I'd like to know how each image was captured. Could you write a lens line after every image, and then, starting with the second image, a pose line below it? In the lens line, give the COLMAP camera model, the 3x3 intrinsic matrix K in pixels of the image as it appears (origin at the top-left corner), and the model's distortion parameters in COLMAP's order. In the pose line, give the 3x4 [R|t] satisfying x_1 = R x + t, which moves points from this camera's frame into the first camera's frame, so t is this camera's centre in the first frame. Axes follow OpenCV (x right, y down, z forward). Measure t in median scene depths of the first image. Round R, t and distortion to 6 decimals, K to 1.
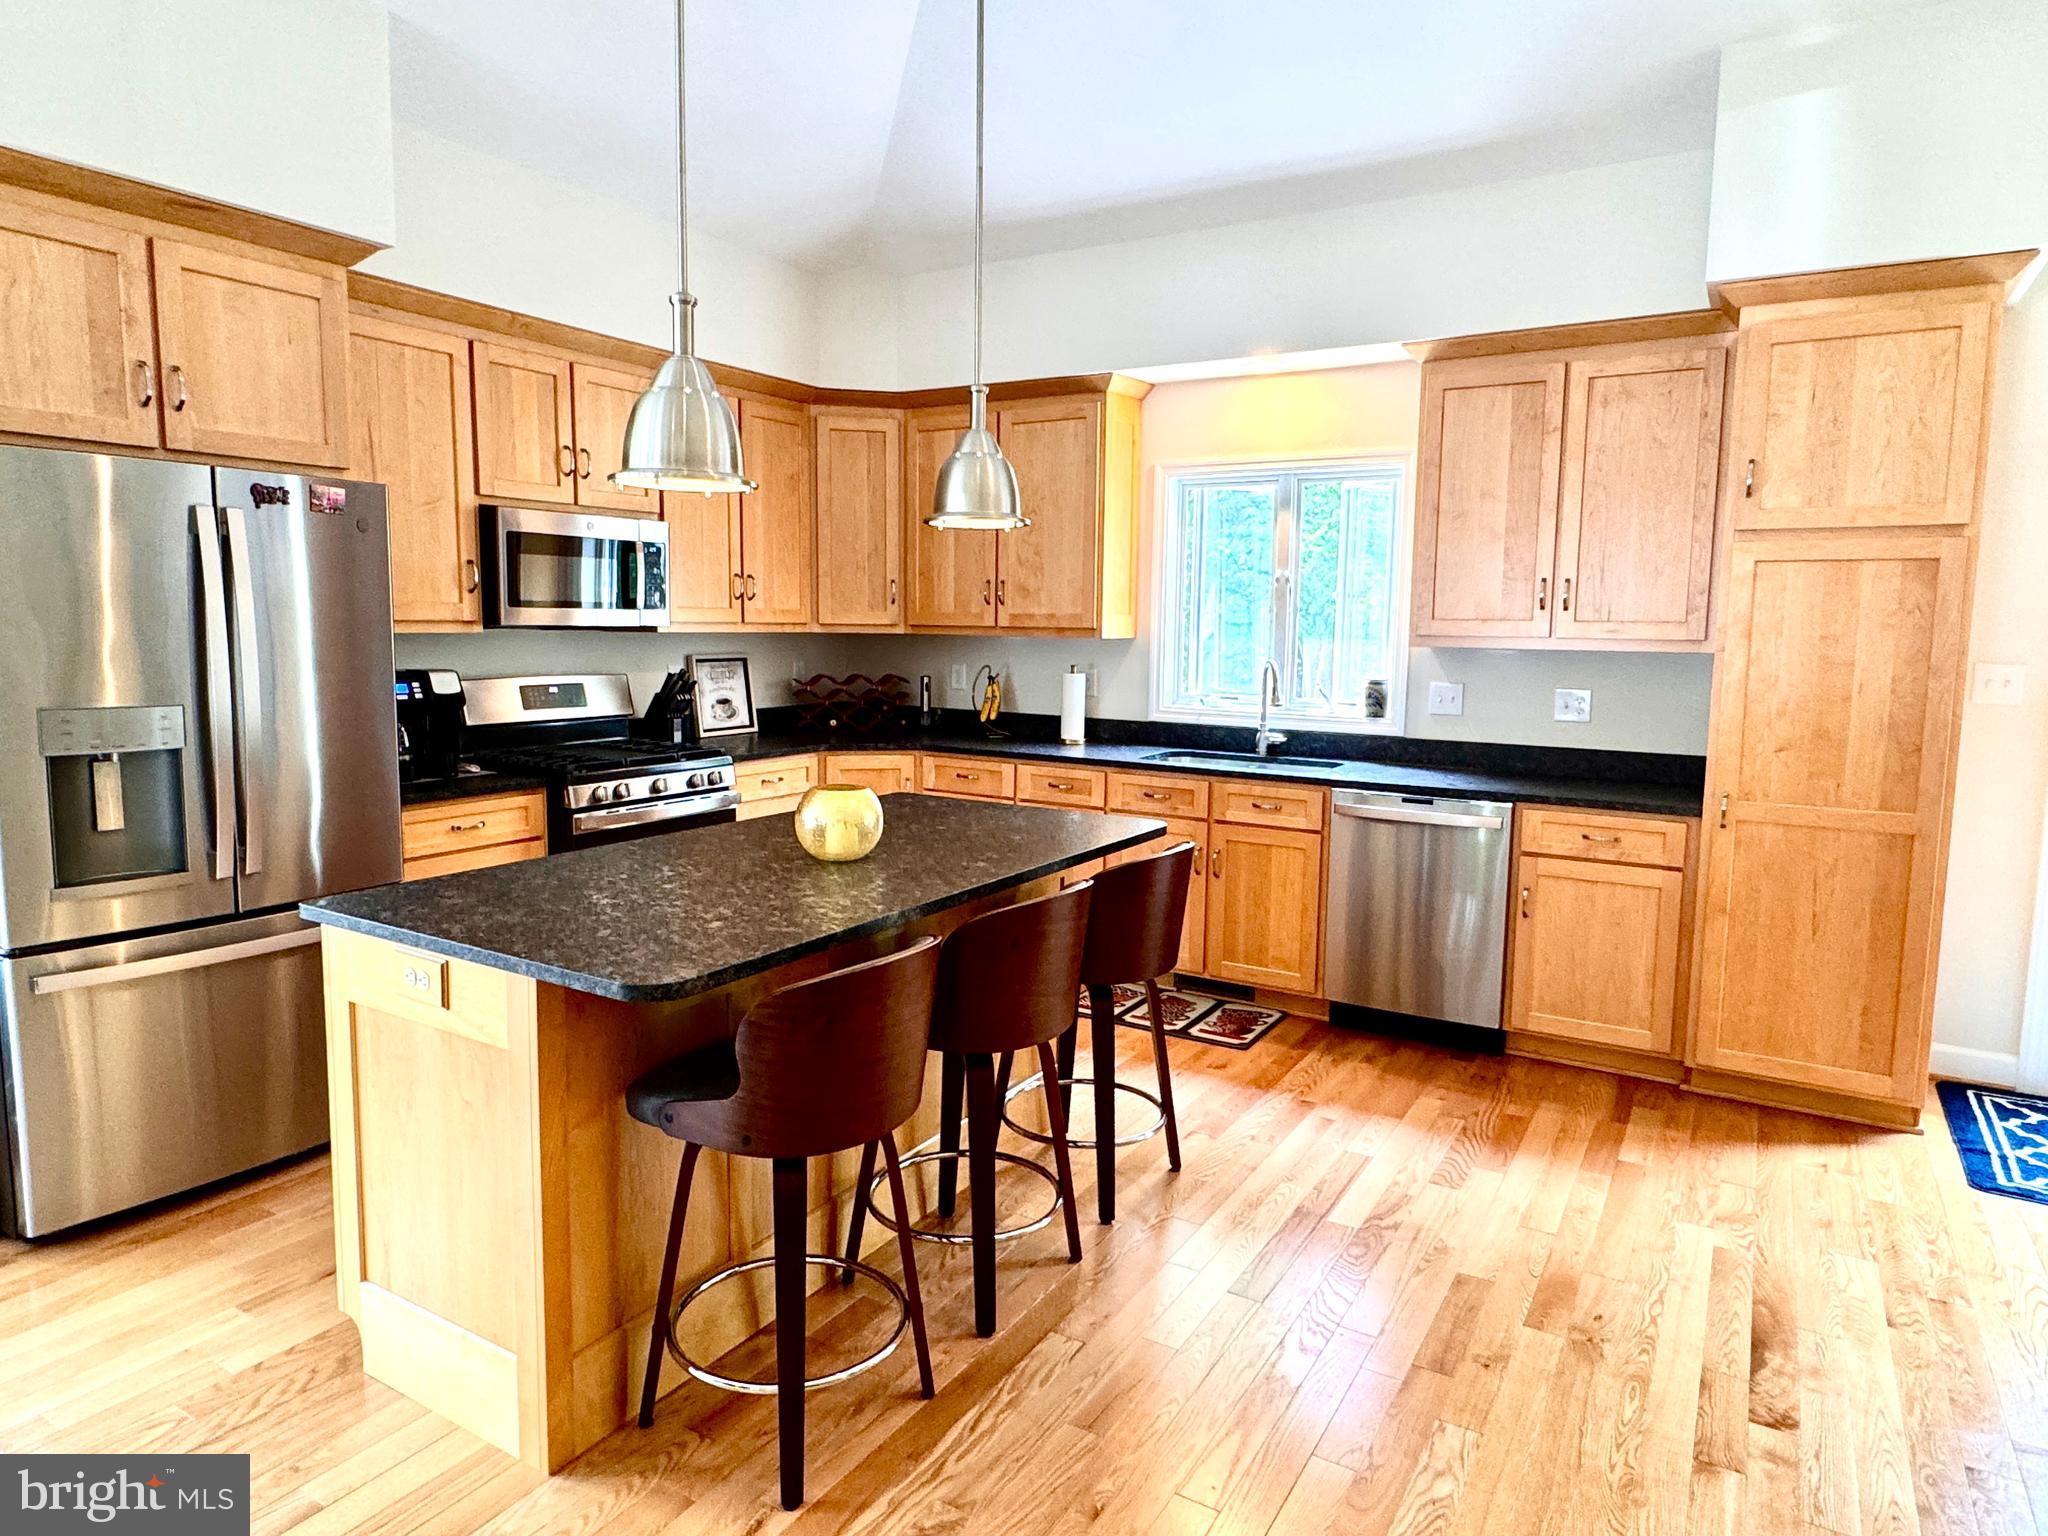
lens RADIAL K [[1243.8, 0, 1023.2], [0, 1243.8, 757.8], [0, 0, 1]] dist [0.000011, 0.001030]
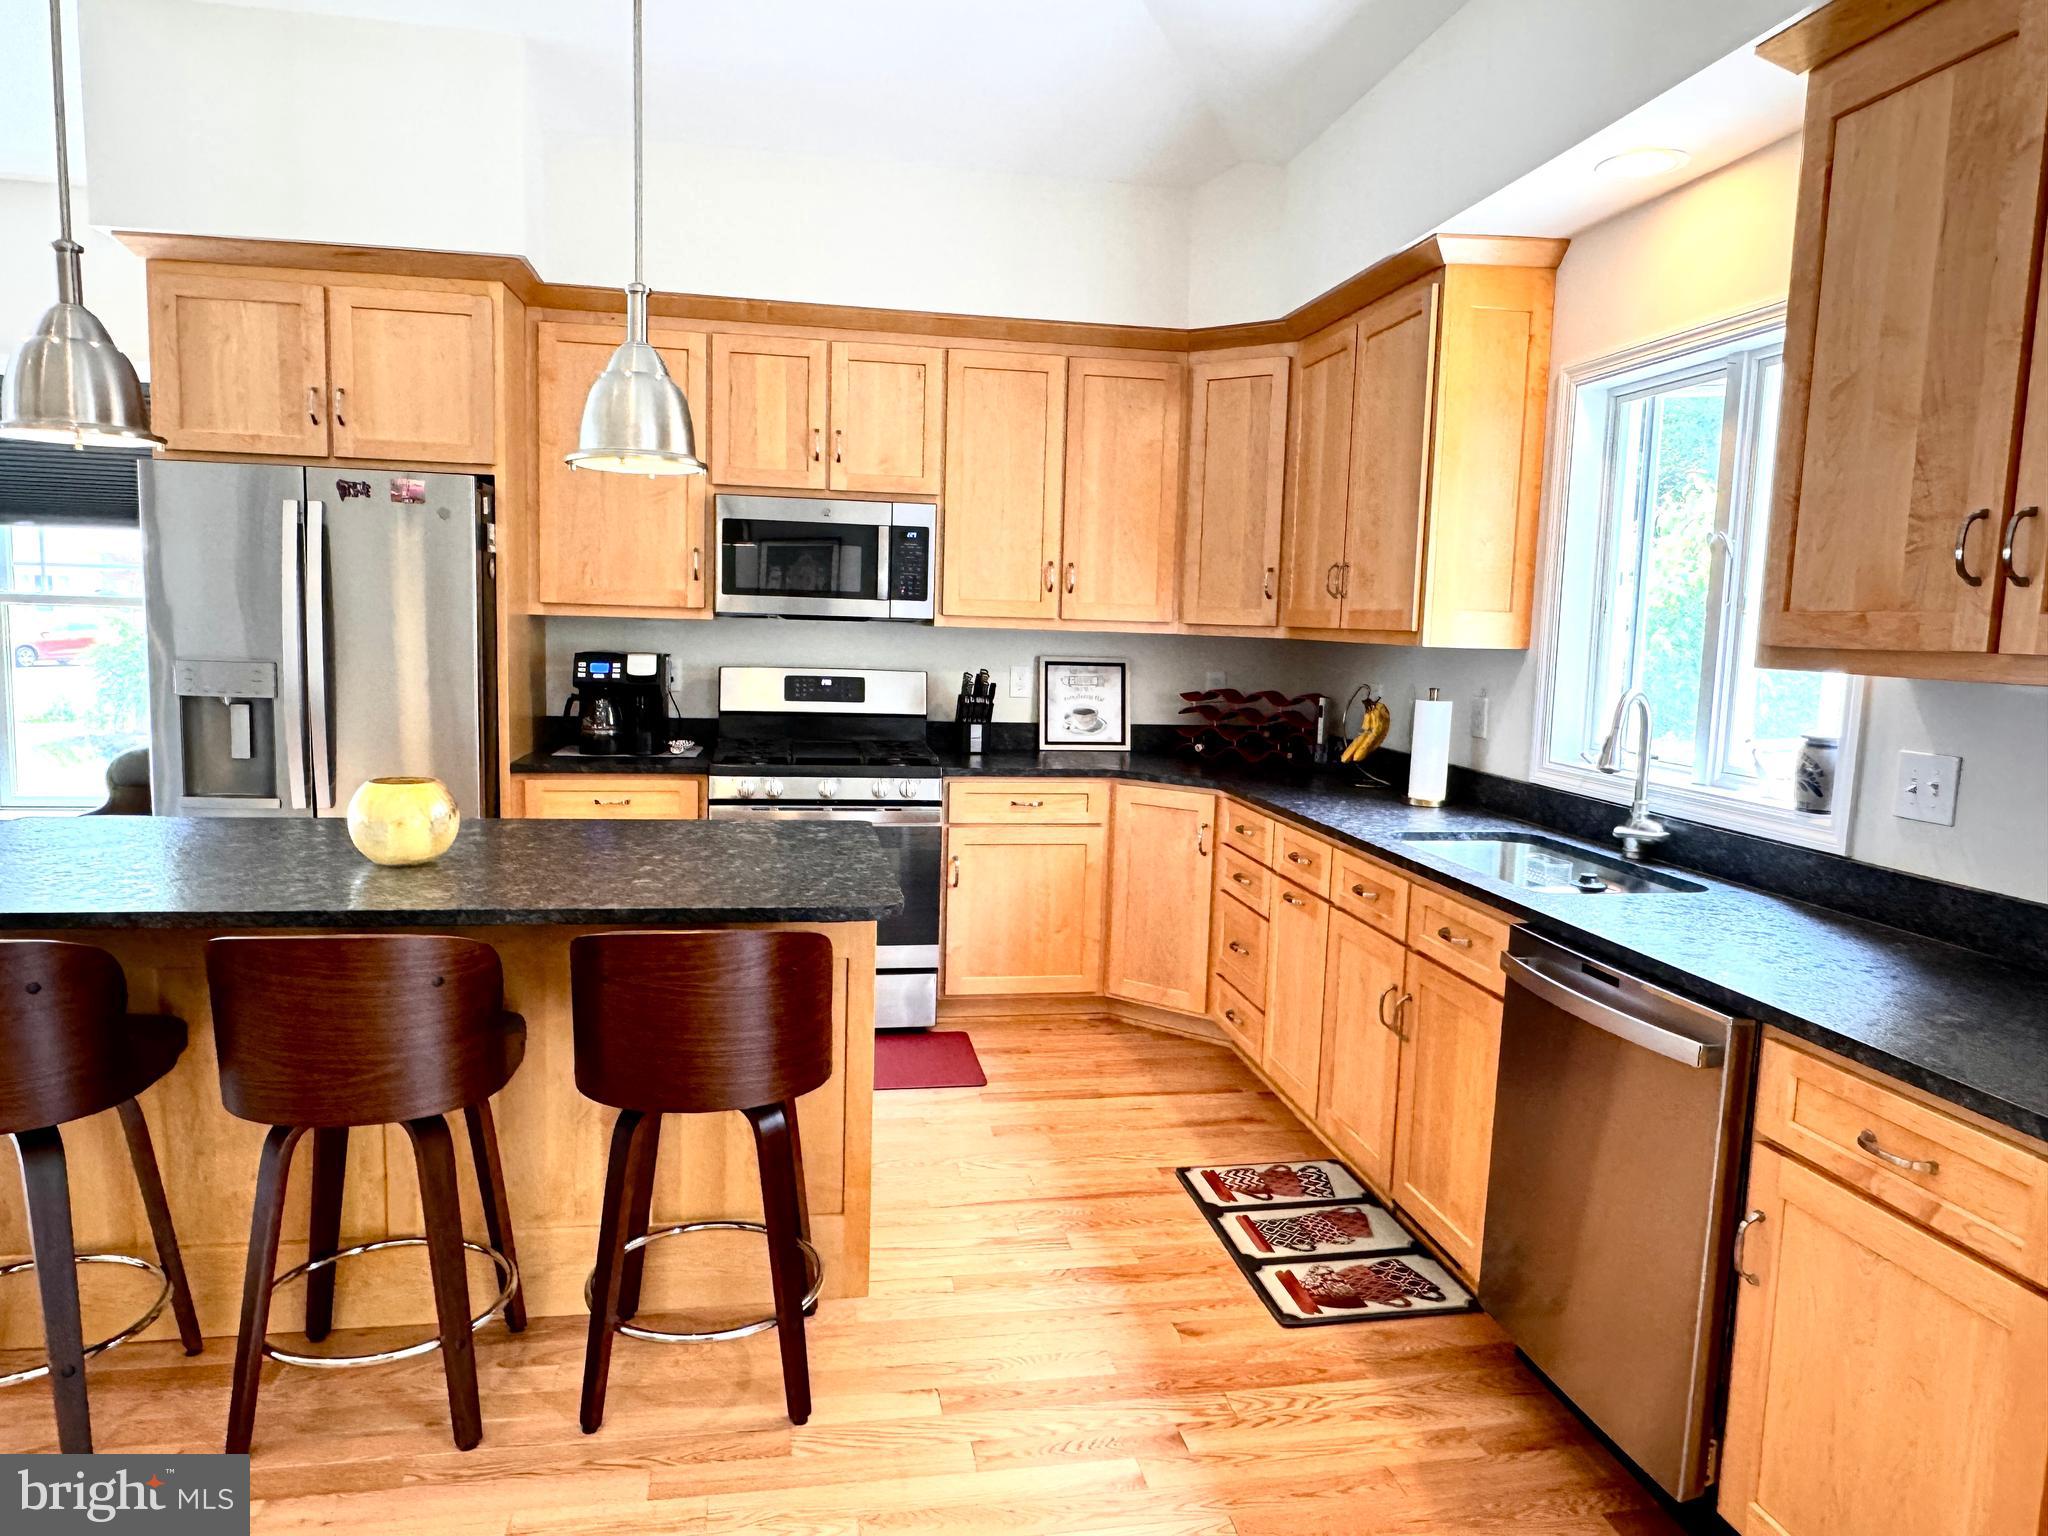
lens RADIAL K [[1309.9, 0, 1023.3], [0, 1309.9, 776.0], [0, 0, 1]] dist [-0.011324, 0.001348]
pose [[0.661298, 0.096950, -0.743831, 0.498242], [-0.104948, 0.993818, 0.036229, -0.035476], [0.742745, 0.054106, 0.667385, 0.438761]]
